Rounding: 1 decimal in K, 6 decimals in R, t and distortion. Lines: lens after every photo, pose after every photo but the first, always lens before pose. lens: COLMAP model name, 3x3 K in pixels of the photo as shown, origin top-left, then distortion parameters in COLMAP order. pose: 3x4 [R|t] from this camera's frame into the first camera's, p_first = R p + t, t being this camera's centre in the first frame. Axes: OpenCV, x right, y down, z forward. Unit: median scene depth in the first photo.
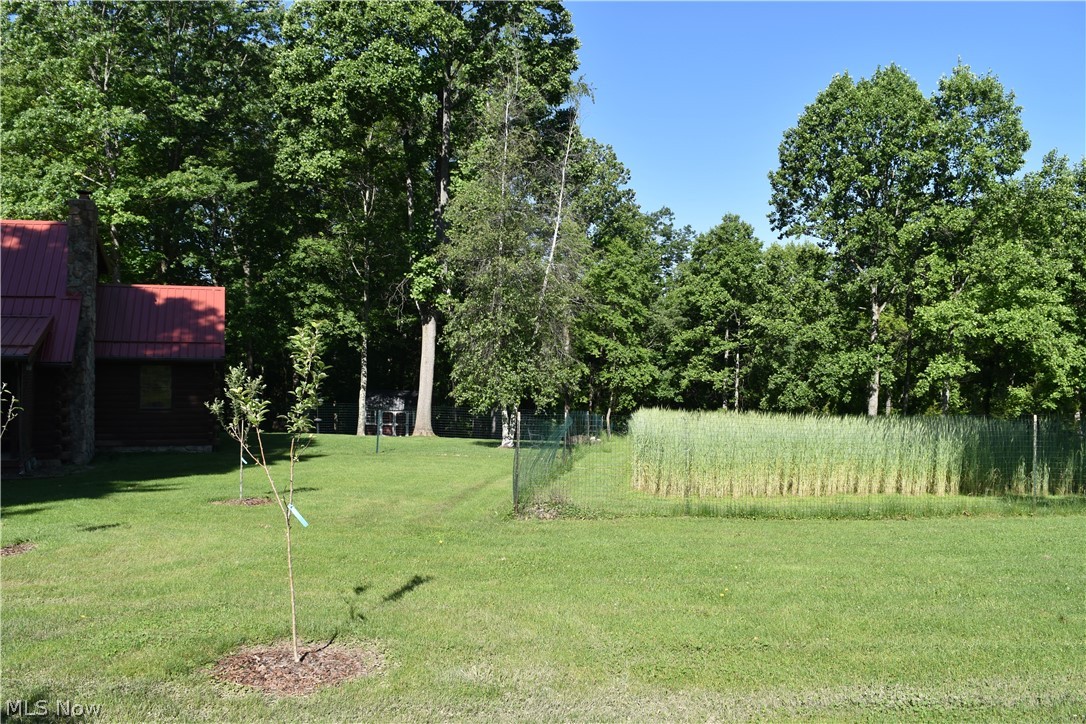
lens RADIAL K [[854.1, 0, 543.0], [0, 854.1, 362.0], [0, 0, 1]] dist [-0.074573, 0.001027]
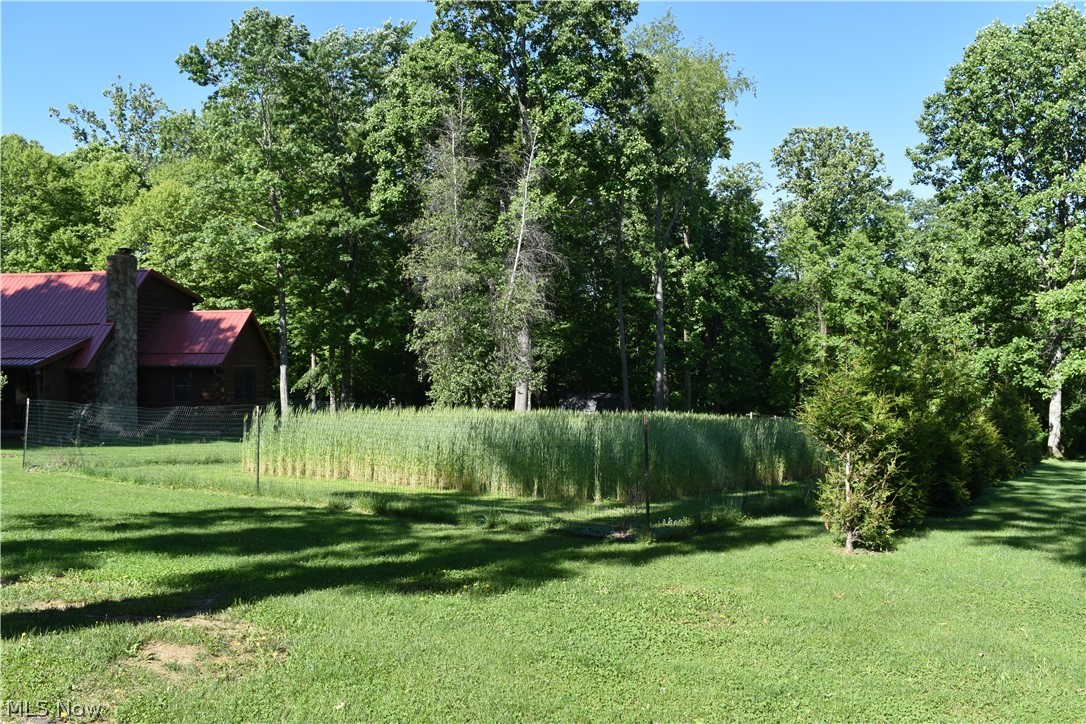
lens RADIAL K [[863.7, 0, 543.0], [0, 863.7, 362.0], [0, 0, 1]] dist [-0.079222, 0.015015]
pose [[0.871450, -0.014526, -0.490268, 0.516666], [0.011413, 0.999891, -0.009337, 0.006985], [0.490351, 0.002541, 0.871521, 0.062376]]
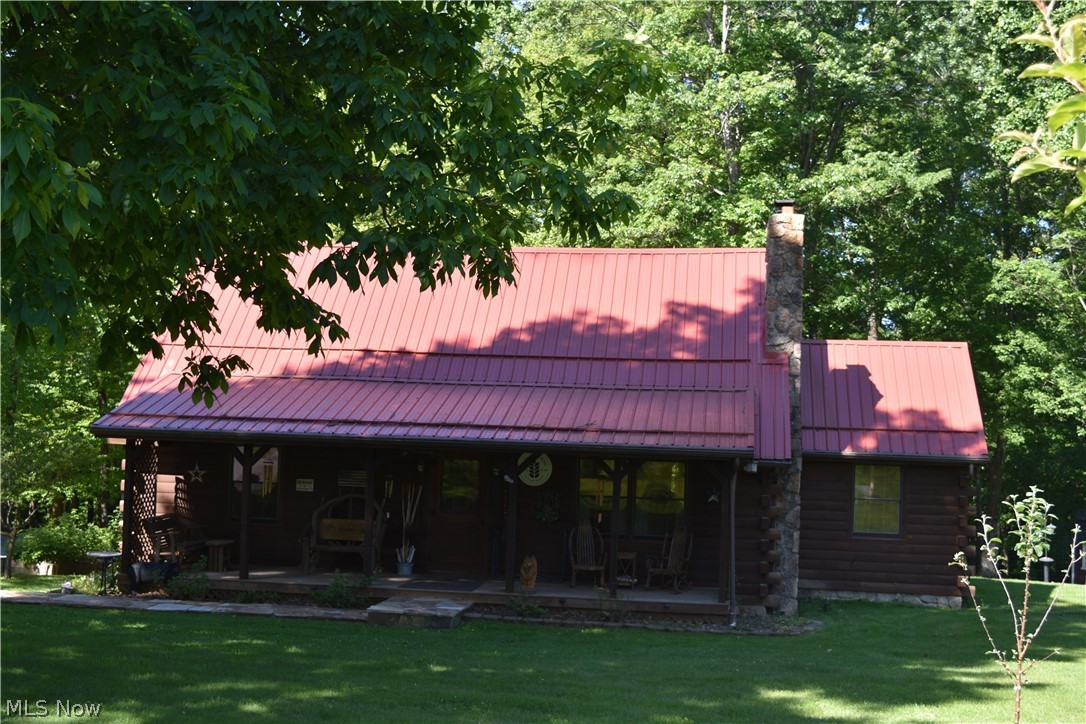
lens RADIAL K [[1391.3, 0, 542.5], [0, 1391.3, 342.2], [0, 0, 1]] dist [-0.021966, -0.050068]
pose [[0.875576, -0.015471, -0.482832, -0.122095], [-0.023778, 0.996895, -0.075062, -0.002983], [0.482495, 0.077203, 0.872490, -0.039425]]
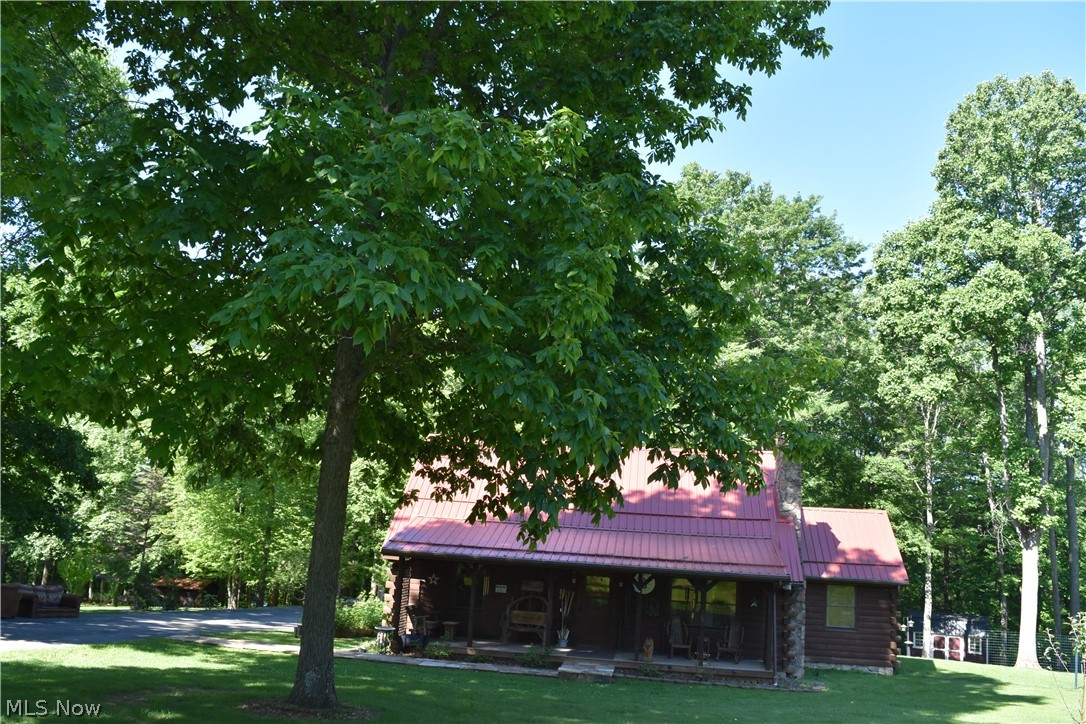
lens RADIAL K [[854.1, 0, 543.0], [0, 854.1, 362.0], [0, 0, 1]] dist [-0.074573, 0.001027]
pose [[0.880400, -0.058162, -0.470652, -0.196547], [-0.055822, 0.972841, -0.224642, -0.007527], [0.470935, 0.224048, 0.853242, -0.103286]]
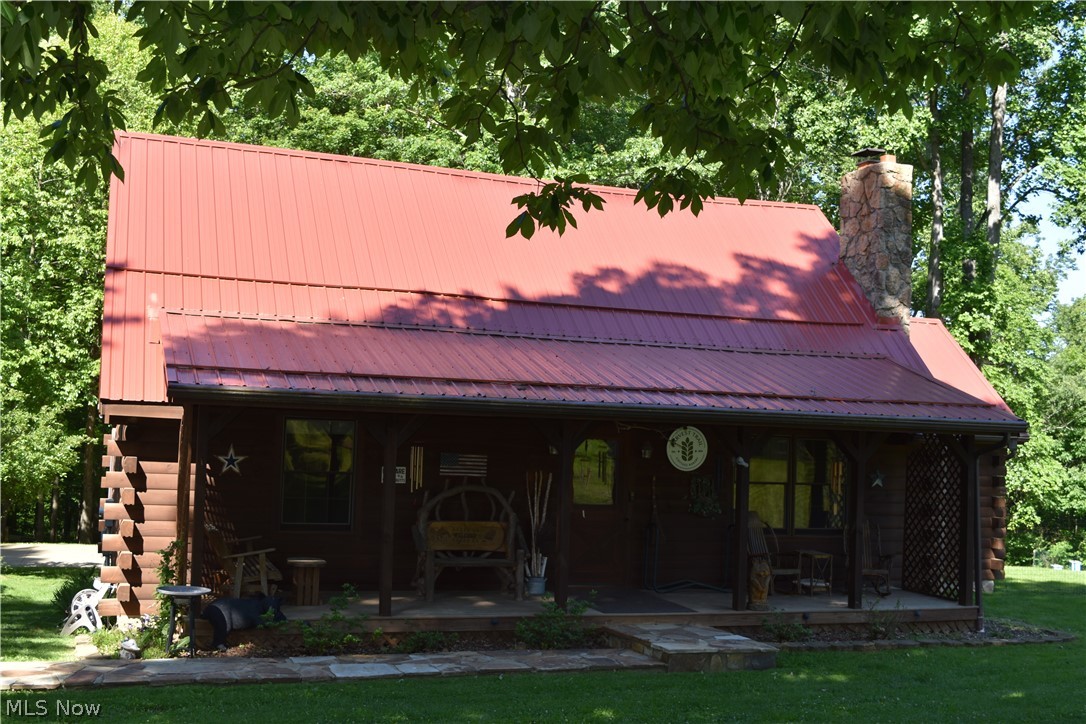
lens RADIAL K [[1263.7, 0, 543.0], [0, 1263.7, 362.0], [0, 0, 1]] dist [-0.013702, -0.001425]
pose [[0.999568, 0.018206, -0.023053, -0.506488], [-0.019774, 0.997368, -0.069753, 0.009333], [0.021723, 0.070179, 0.997298, 0.067934]]
